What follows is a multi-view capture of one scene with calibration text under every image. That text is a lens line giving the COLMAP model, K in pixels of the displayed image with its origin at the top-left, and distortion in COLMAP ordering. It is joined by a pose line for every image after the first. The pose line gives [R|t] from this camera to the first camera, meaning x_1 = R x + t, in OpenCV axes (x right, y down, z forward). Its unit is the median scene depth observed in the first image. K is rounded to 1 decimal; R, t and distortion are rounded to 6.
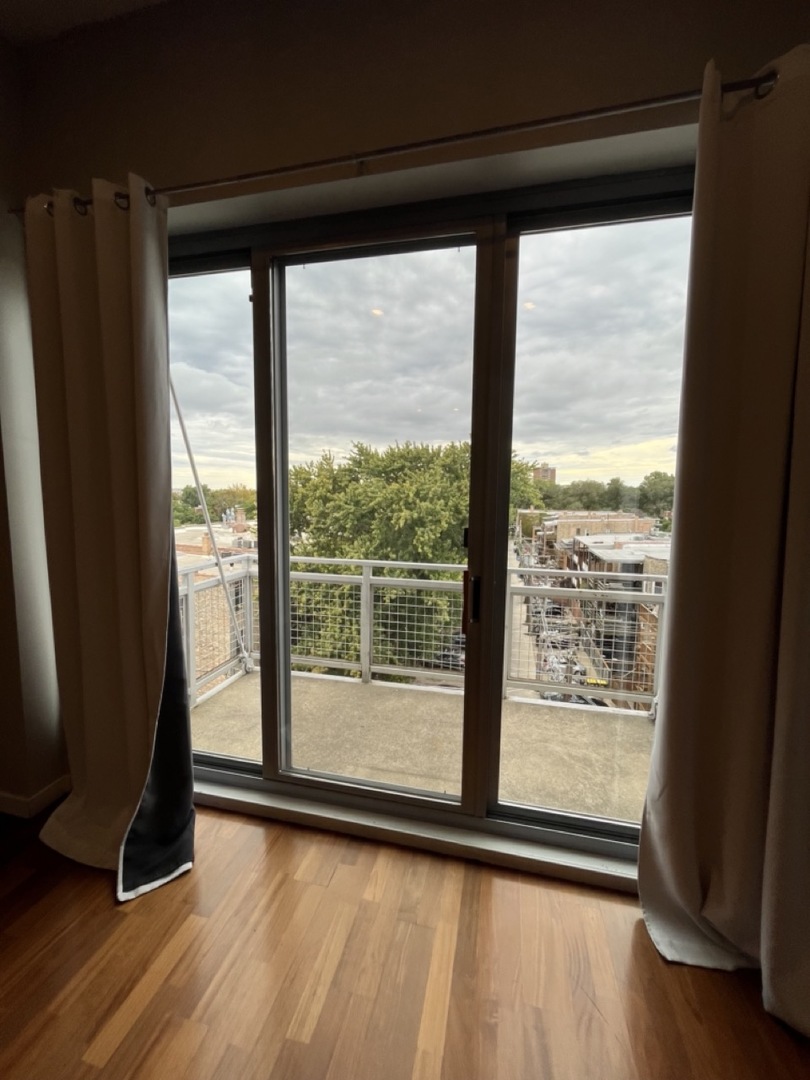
lens RADIAL K [[436.3, 0, 404.4], [0, 436.3, 534.1], [0, 0, 1]] dist [0.000599, -0.001702]
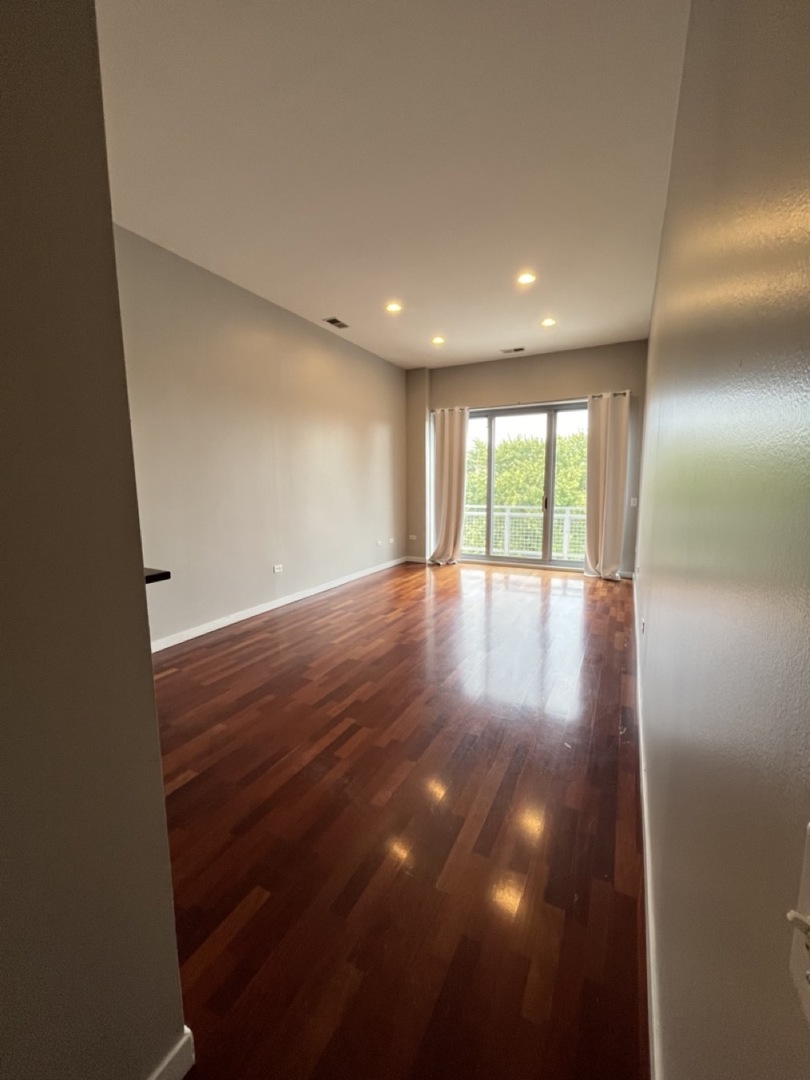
lens RADIAL K [[436.3, 0, 409.0], [0, 436.3, 547.1], [0, 0, 1]] dist [0.000599, -0.001702]
pose [[0.973406, 0.009283, -0.228901, -0.015184], [0.002989, 0.998579, 0.053207, 0.037780], [0.229069, -0.052476, 0.971995, -0.352518]]
